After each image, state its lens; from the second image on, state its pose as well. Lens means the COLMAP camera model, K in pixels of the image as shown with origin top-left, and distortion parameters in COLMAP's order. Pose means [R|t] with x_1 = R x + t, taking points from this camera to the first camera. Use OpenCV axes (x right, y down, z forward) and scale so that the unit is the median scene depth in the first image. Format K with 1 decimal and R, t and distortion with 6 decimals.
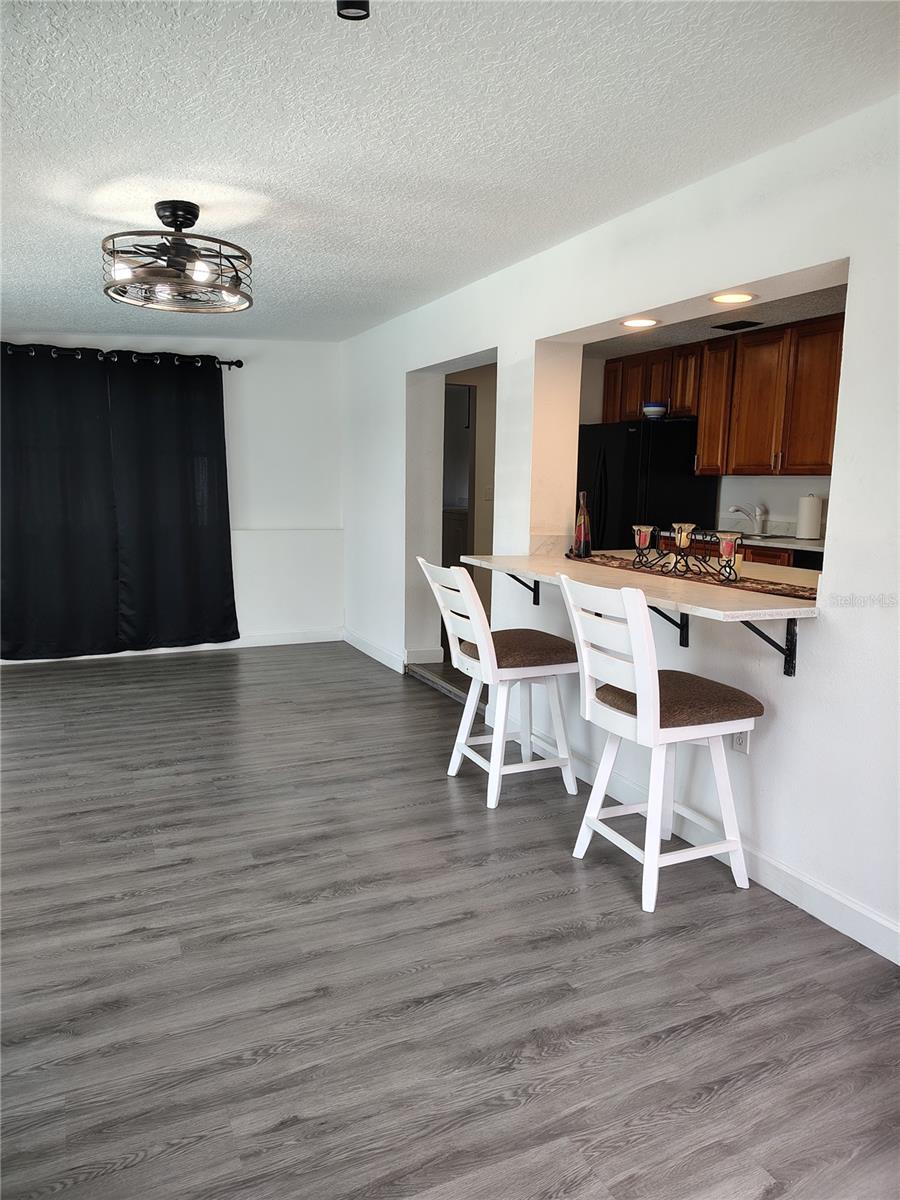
lens RADIAL K [[817.5, 0, 459.8], [0, 817.5, 603.4], [0, 0, 1]] dist [0.074623, -0.093401]
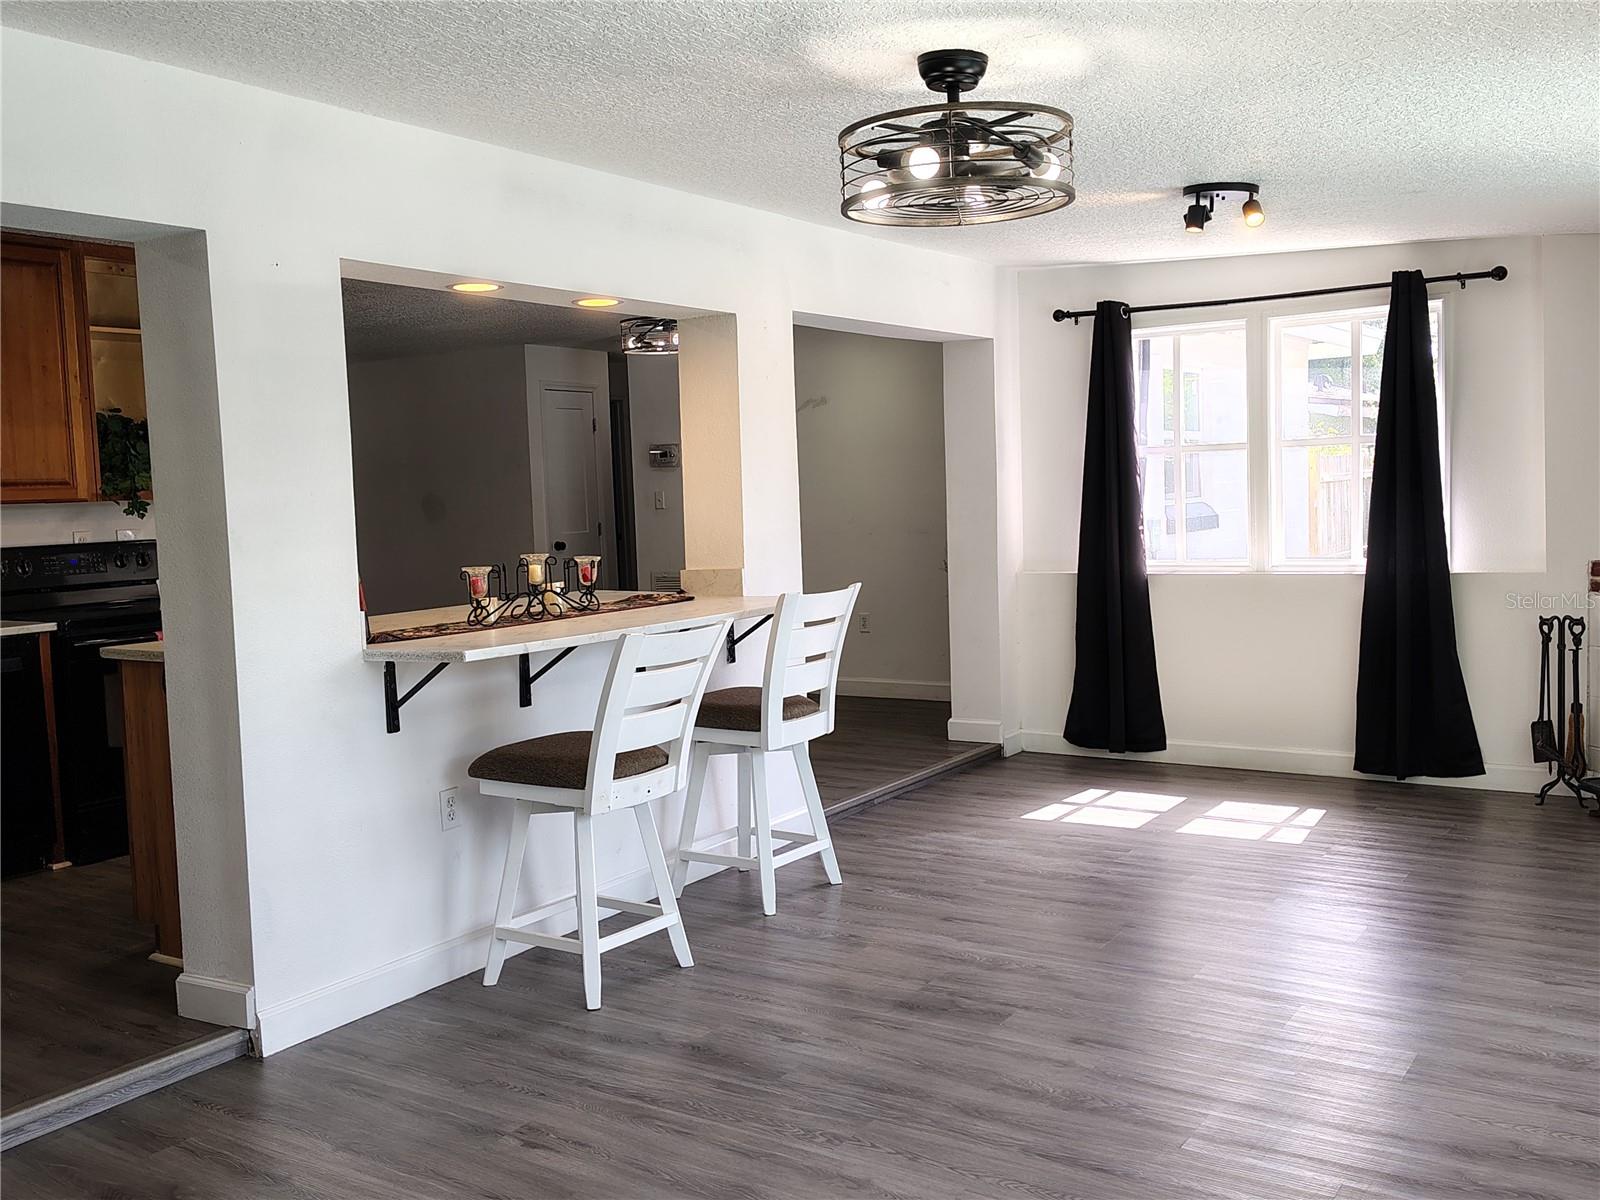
lens RADIAL K [[1459.9, 0, 802.9], [0, 1459.9, 599.0], [0, 0, 1]] dist [0.030664, 0.029388]
pose [[-0.509803, -0.063472, 0.857946, -1.281680], [0.159910, 0.972903, 0.166997, -0.298232], [-0.845298, 0.222330, -0.485839, 1.766184]]
